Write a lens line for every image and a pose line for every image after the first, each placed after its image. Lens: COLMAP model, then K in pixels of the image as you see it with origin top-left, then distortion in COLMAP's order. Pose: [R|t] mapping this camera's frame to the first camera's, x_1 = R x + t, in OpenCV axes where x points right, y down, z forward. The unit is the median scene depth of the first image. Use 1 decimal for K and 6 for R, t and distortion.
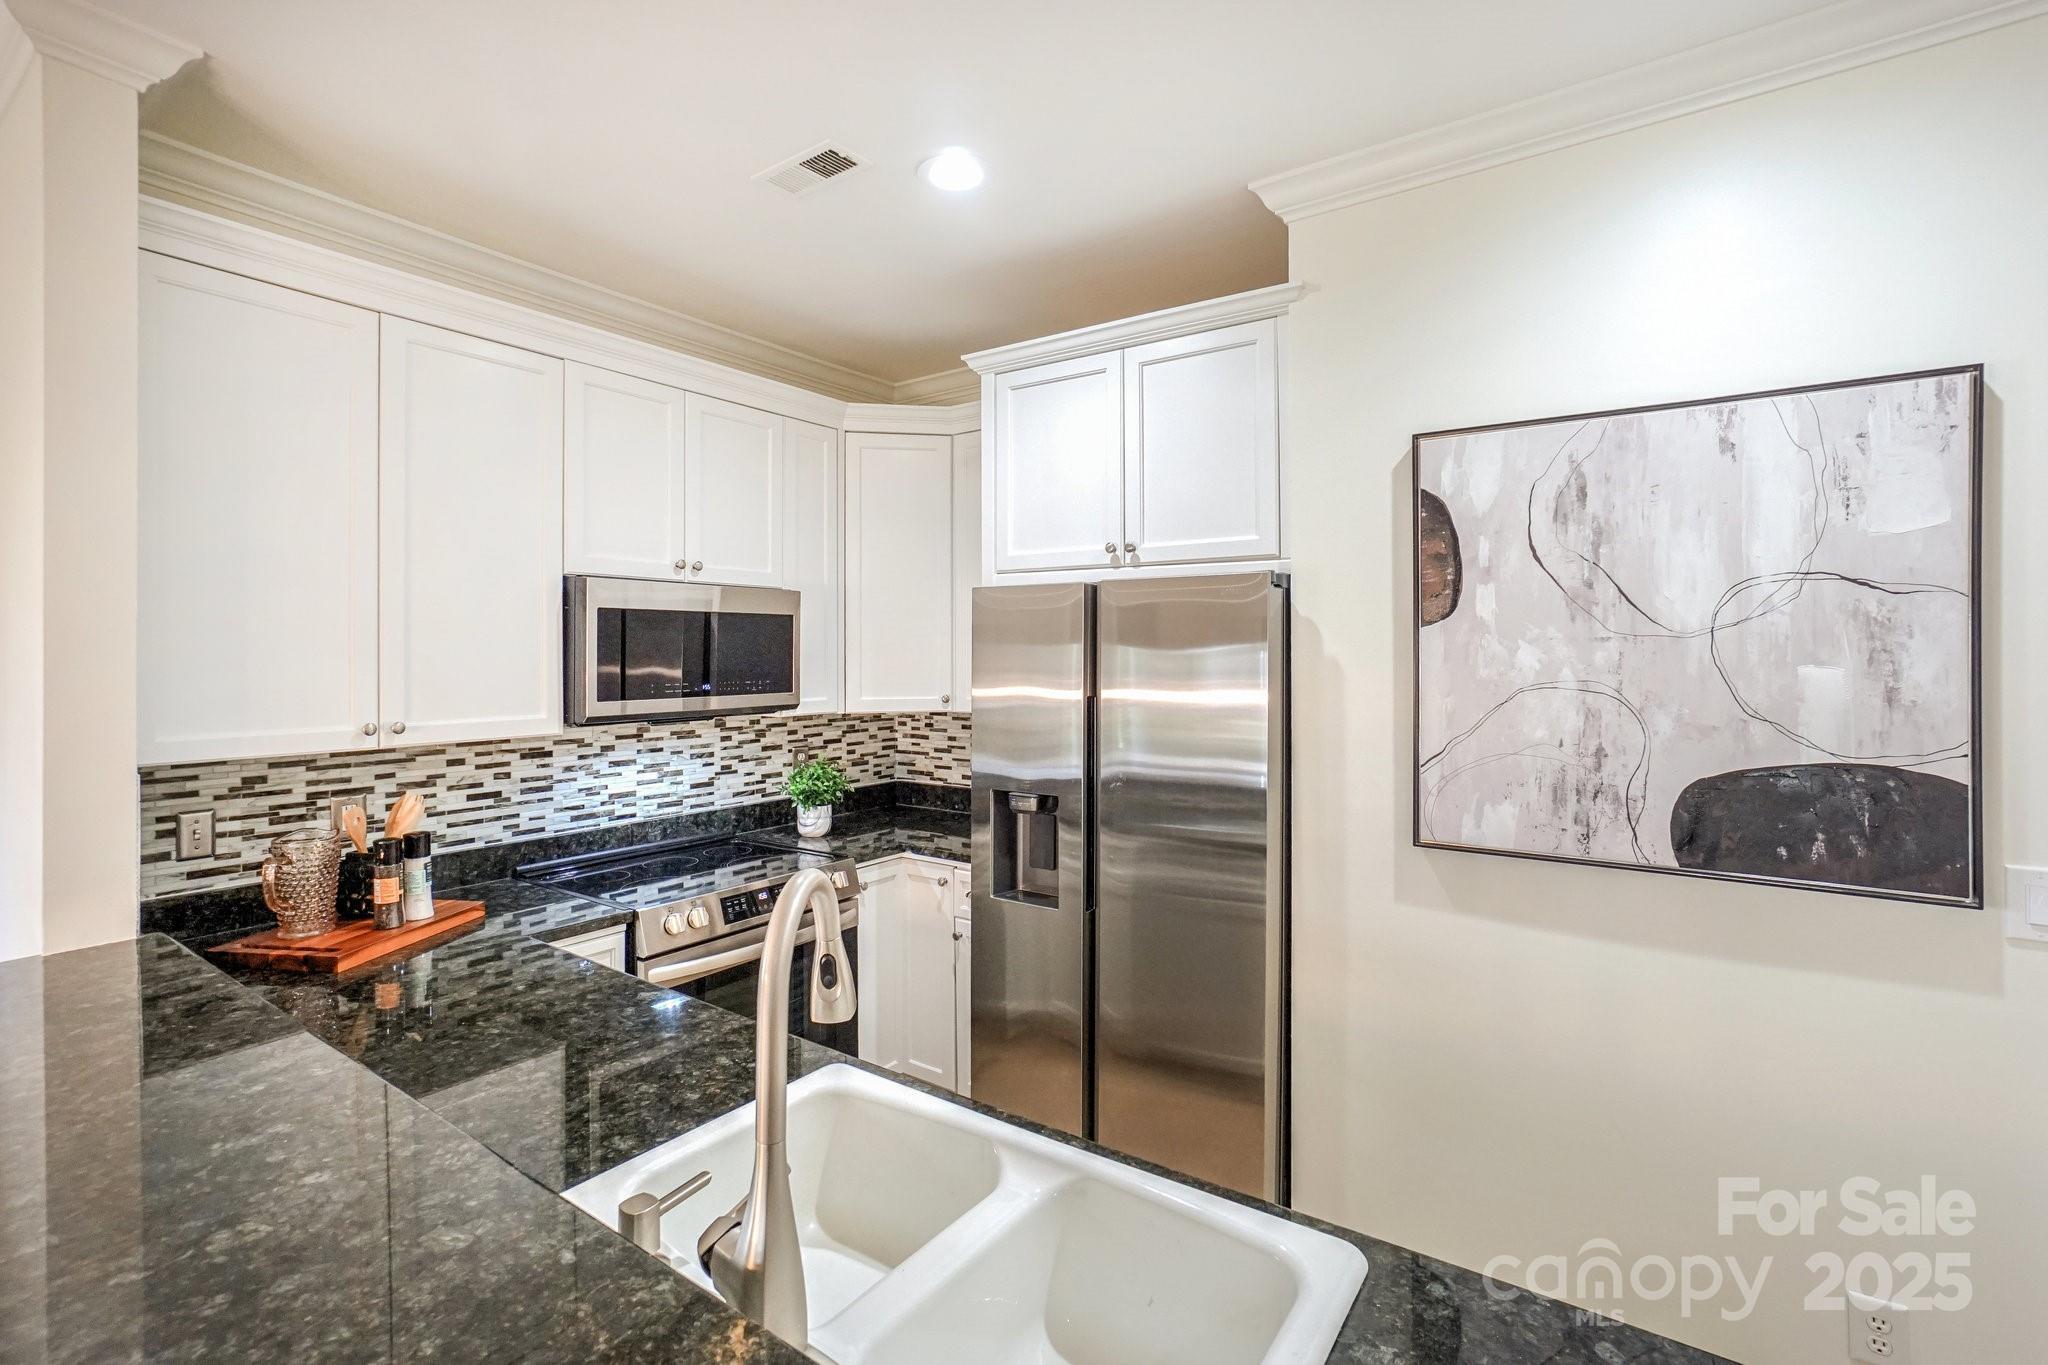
lens RADIAL K [[928.0, 0, 1020.9], [0, 928.0, 659.8], [0, 0, 1]] dist [-0.035215, 0.019459]
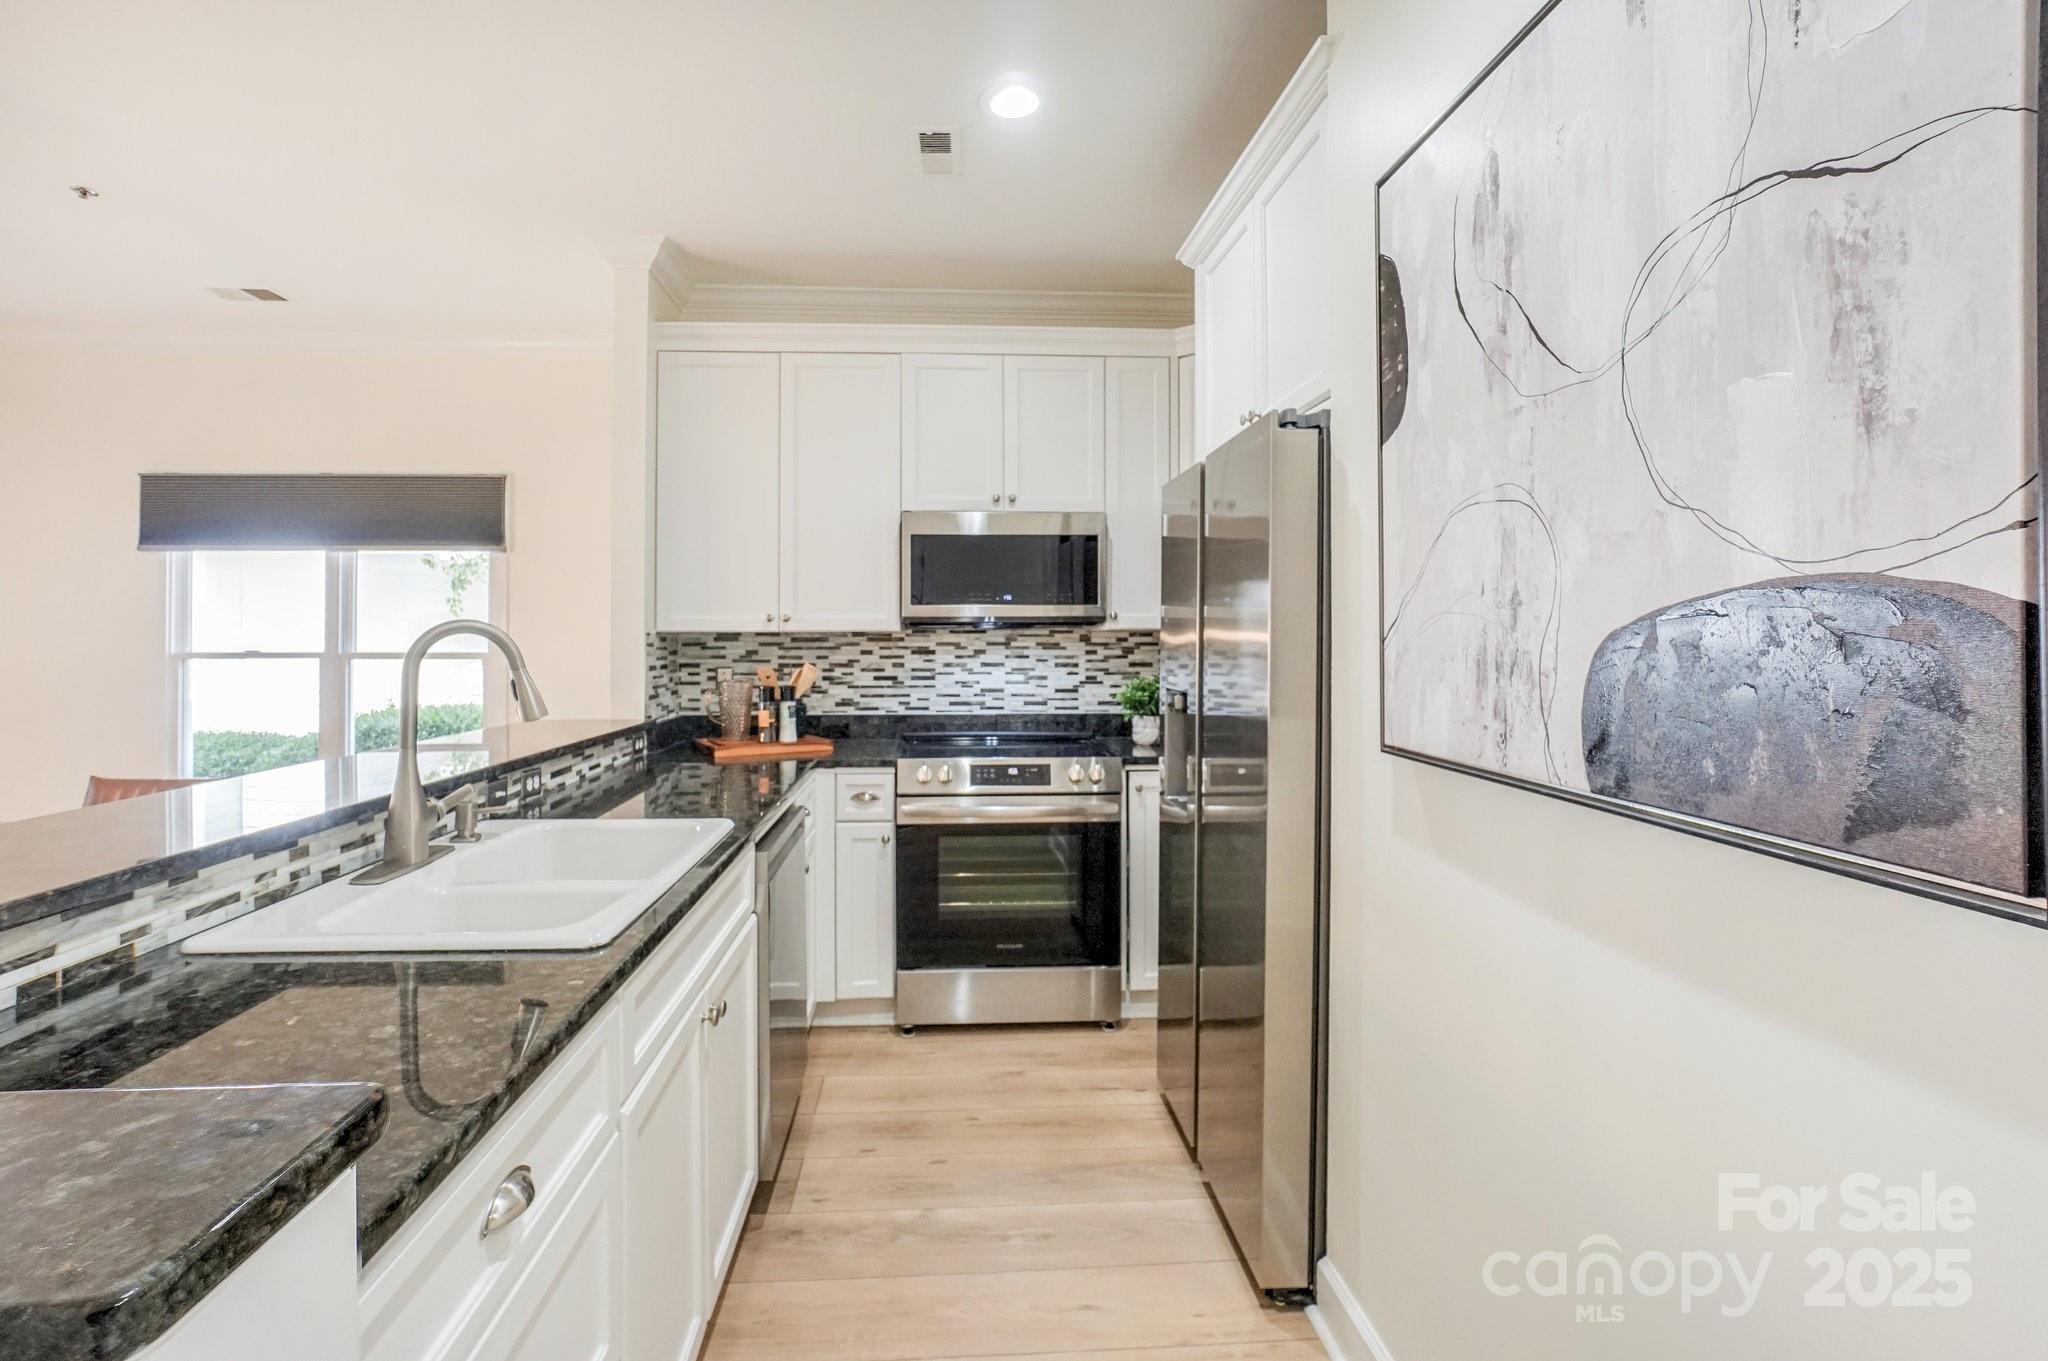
lens RADIAL K [[923.7, 0, 983.2], [0, 923.7, 634.7], [0, 0, 1]] dist [-0.034259, 0.017928]
pose [[0.623281, -0.000809, -0.781998, 0.646055], [-0.006483, 0.999960, -0.006201, 0.095421], [0.781971, 0.008934, 0.623250, 0.254600]]
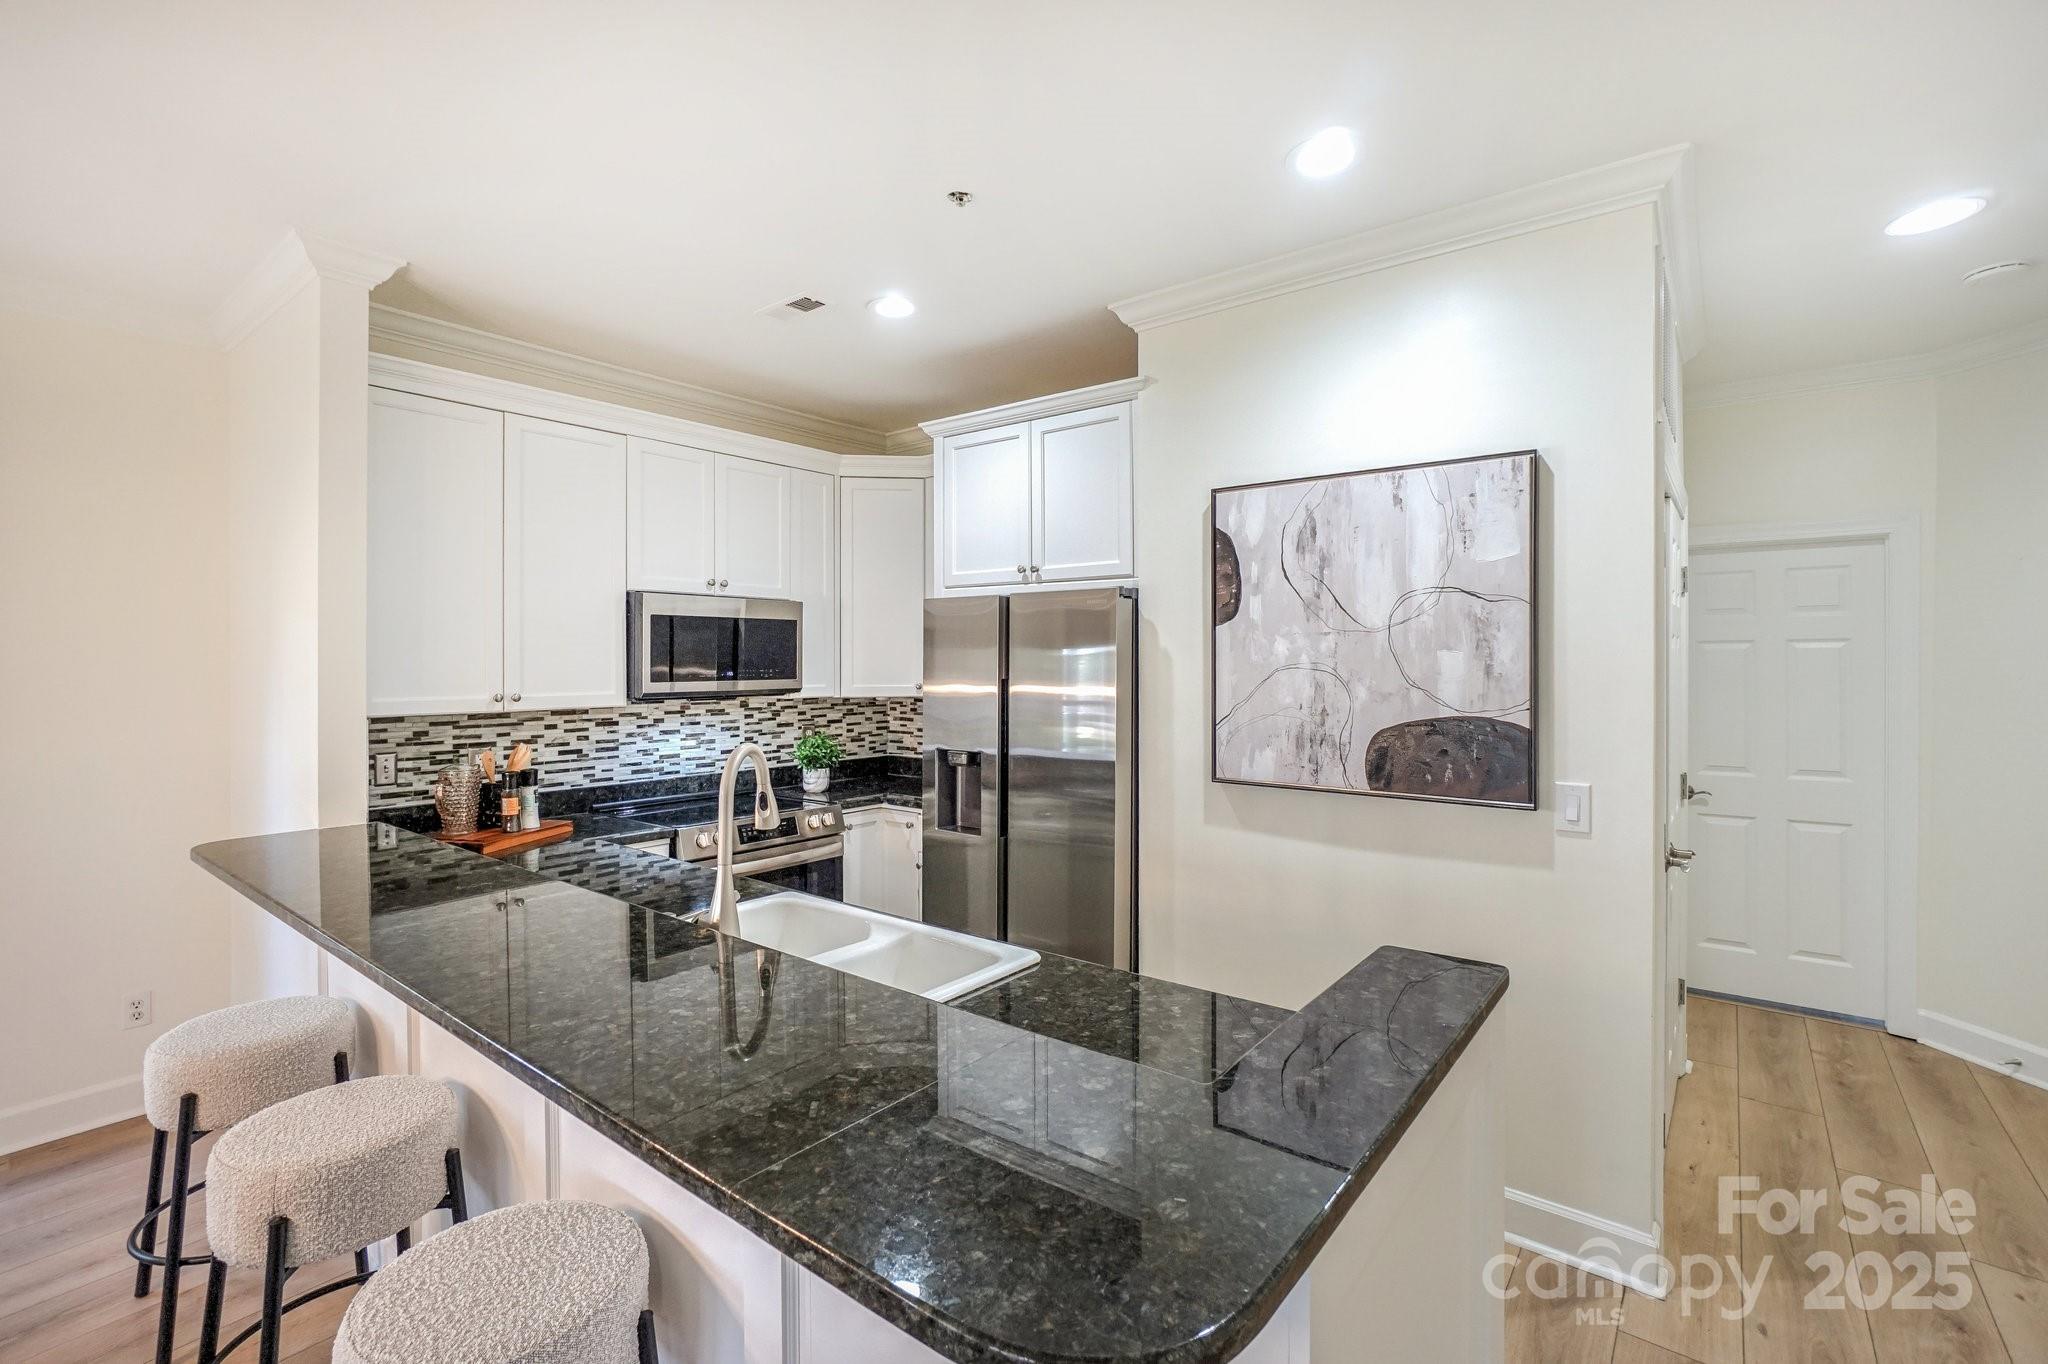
lens RADIAL K [[927.6, 0, 1001.7], [0, 927.6, 671.4], [0, 0, 1]] dist [-0.015990, 0.000059]
pose [[0.997332, 0.001216, -0.072987, 0.170270], [-0.000959, 0.999993, 0.003559, 0.023247], [0.072991, -0.003479, 0.997327, -0.352692]]
